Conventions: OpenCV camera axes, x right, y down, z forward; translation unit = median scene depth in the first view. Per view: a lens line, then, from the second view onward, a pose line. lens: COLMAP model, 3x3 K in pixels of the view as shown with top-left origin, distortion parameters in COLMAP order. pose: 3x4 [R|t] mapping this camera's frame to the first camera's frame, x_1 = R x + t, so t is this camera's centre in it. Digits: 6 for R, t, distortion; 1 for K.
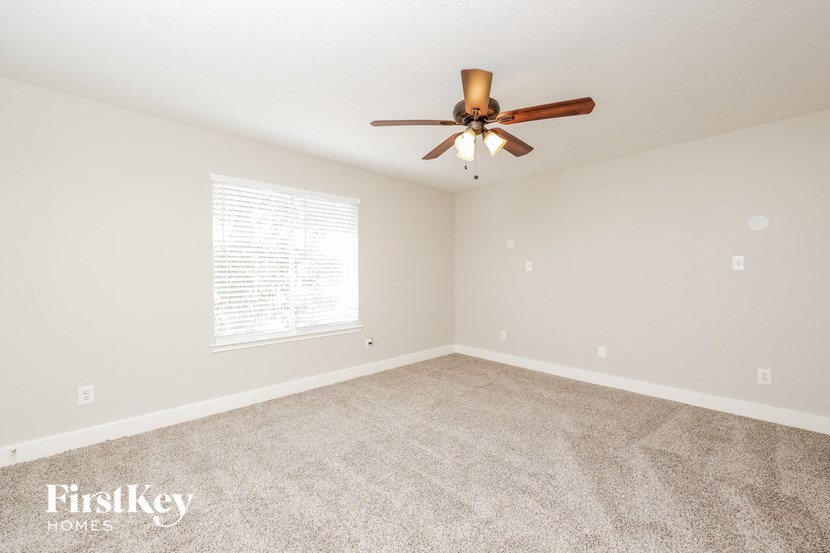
lens RADIAL K [[331.7, 0, 413.3], [0, 331.7, 275.1], [0, 0, 1]] dist [-0.000908, -0.000248]
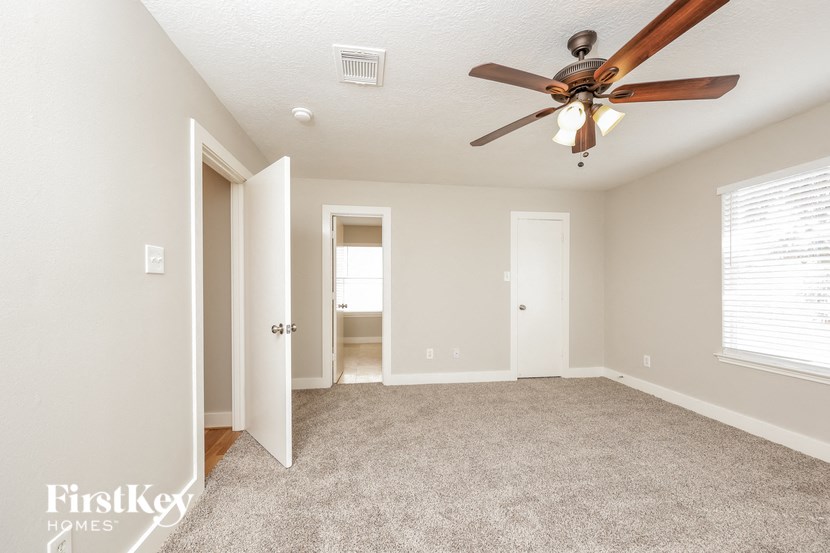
lens RADIAL K [[331.7, 0, 413.3], [0, 331.7, 275.1], [0, 0, 1]] dist [-0.000908, -0.000248]
pose [[-0.504539, -0.015101, -0.863257, 0.797541], [-0.022146, 0.999744, -0.004545, -0.006663], [0.863105, 0.016825, -0.504745, 0.722230]]
